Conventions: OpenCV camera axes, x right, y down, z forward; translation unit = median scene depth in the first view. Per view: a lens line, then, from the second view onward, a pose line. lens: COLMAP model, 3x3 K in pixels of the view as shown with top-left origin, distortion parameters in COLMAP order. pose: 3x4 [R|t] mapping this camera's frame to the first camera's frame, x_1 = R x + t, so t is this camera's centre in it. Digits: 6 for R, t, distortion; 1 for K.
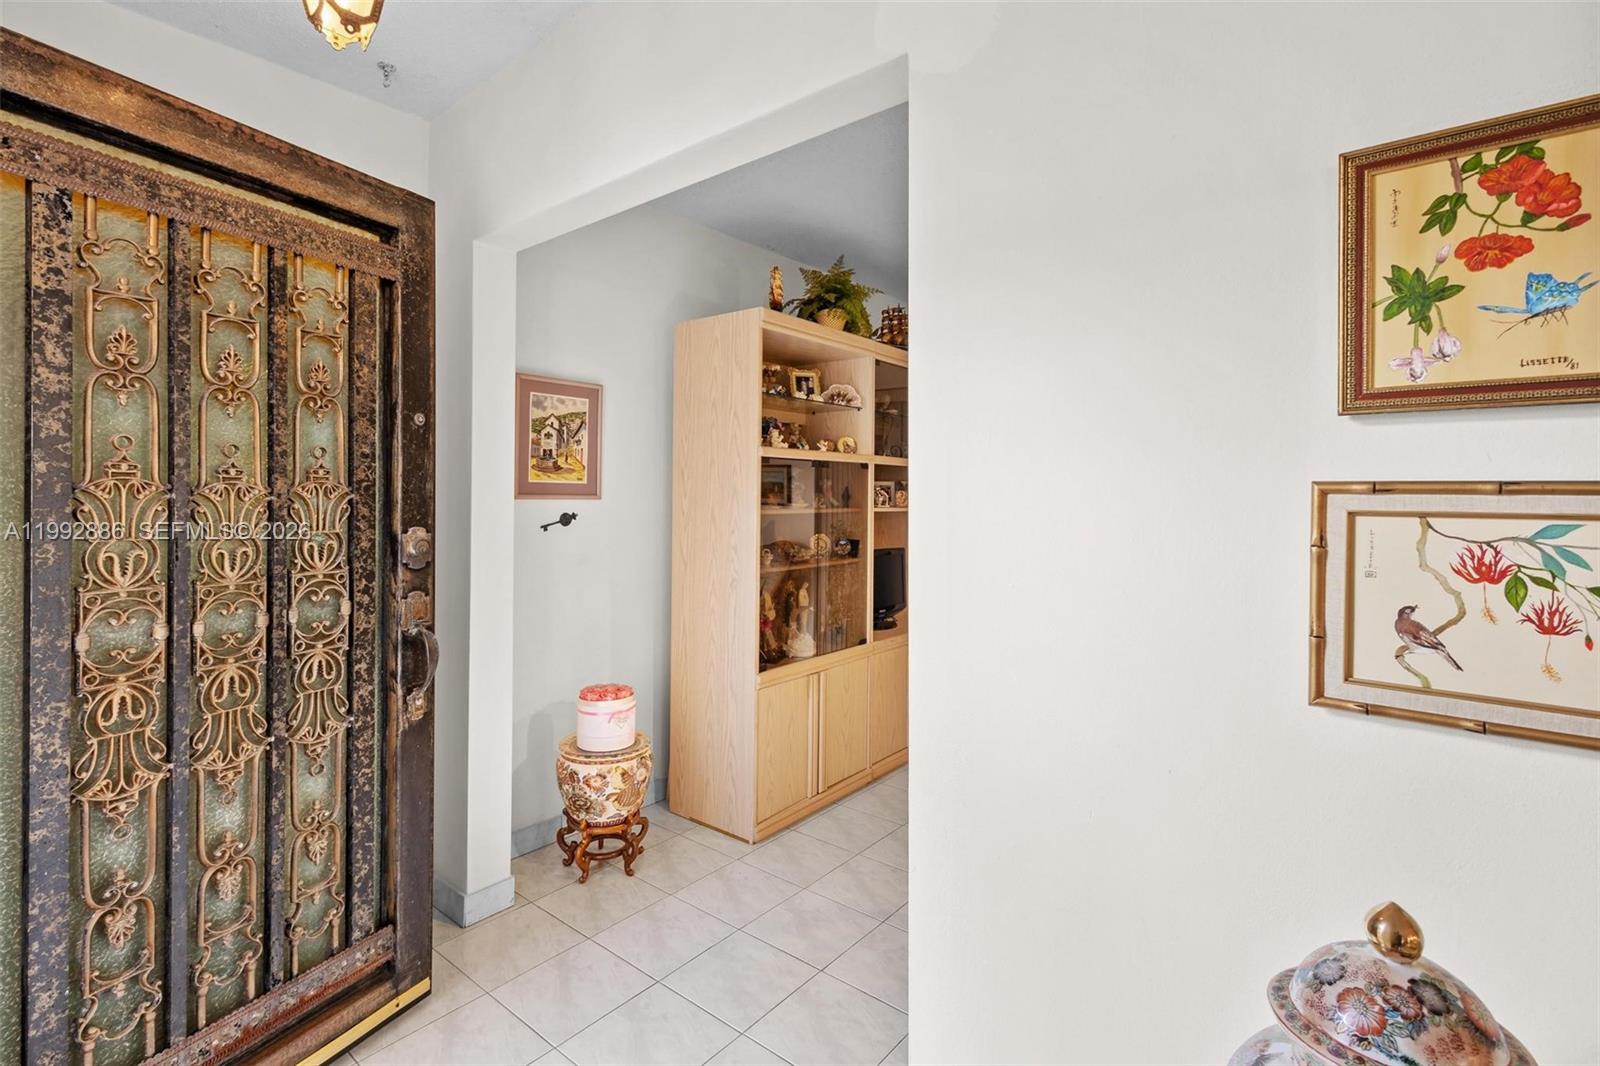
lens RADIAL K [[747.0, 0, 804.2], [0, 747.0, 499.9], [0, 0, 1]] dist [0.008917, -0.000154]
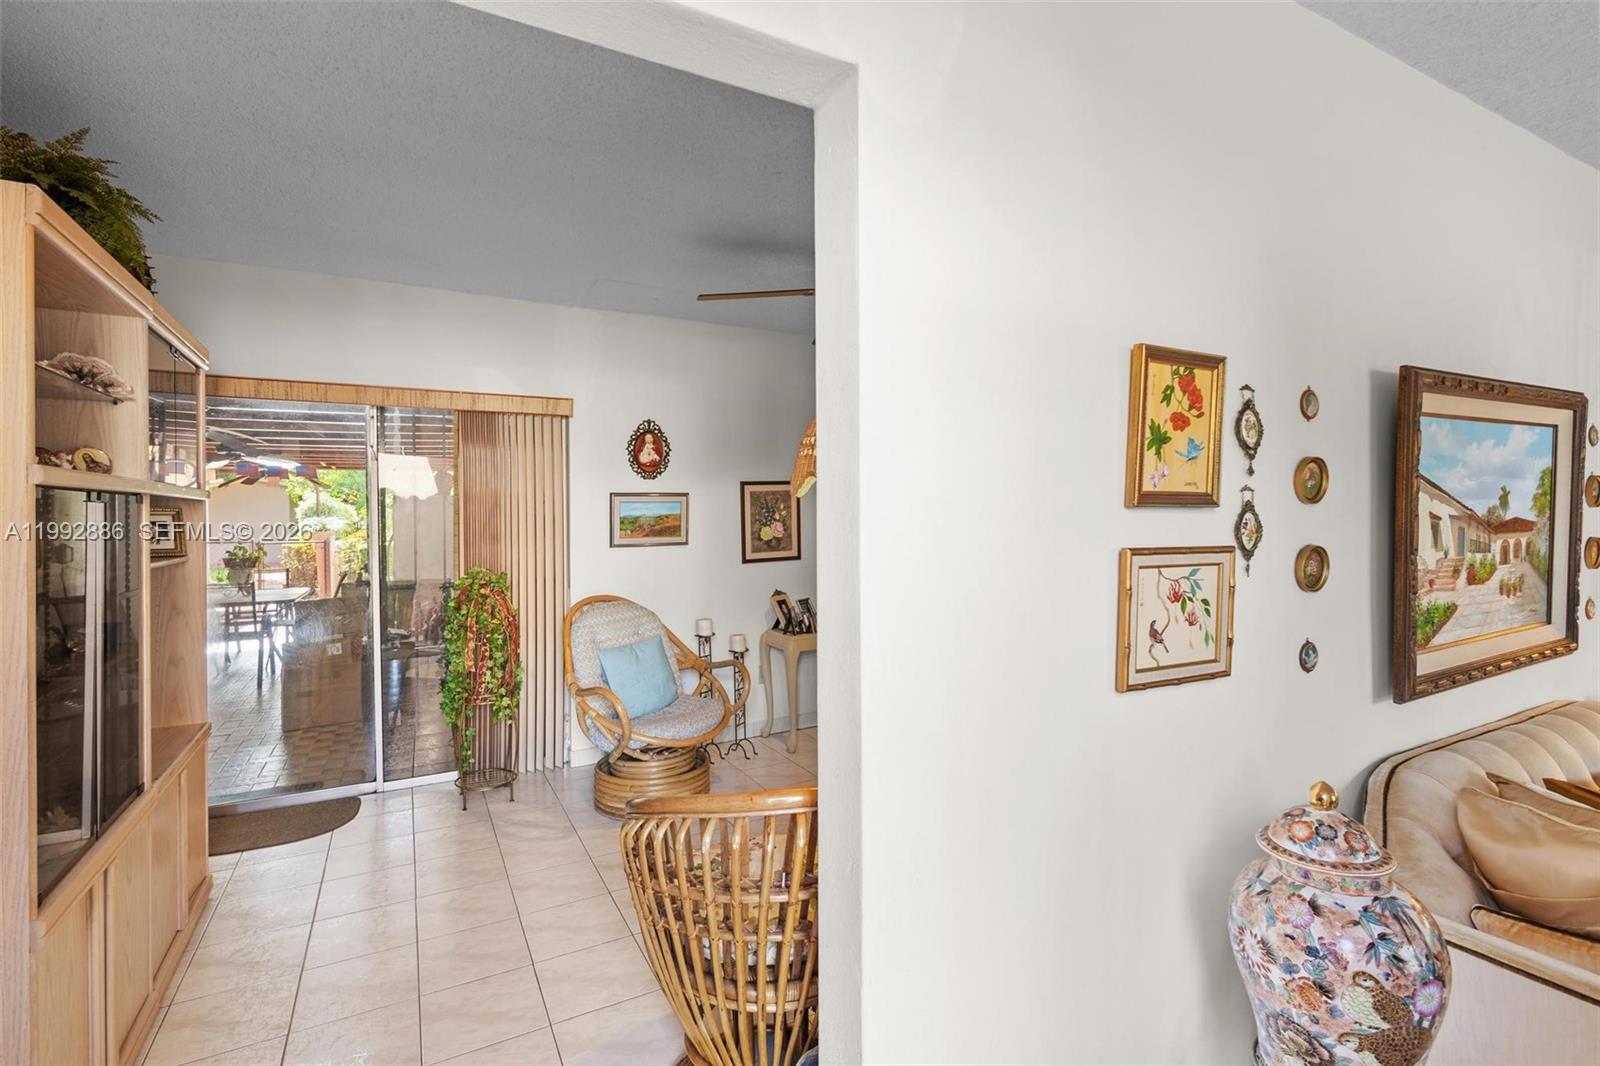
lens RADIAL K [[747.0, 0, 797.9], [0, 747.0, 523.7], [0, 0, 1]] dist [0.008917, -0.000154]
pose [[0.395605, -0.018835, 0.918228, -0.293316], [0.009629, 0.999820, 0.016360, -0.031227], [-0.918370, 0.002370, 0.395715, 0.293393]]
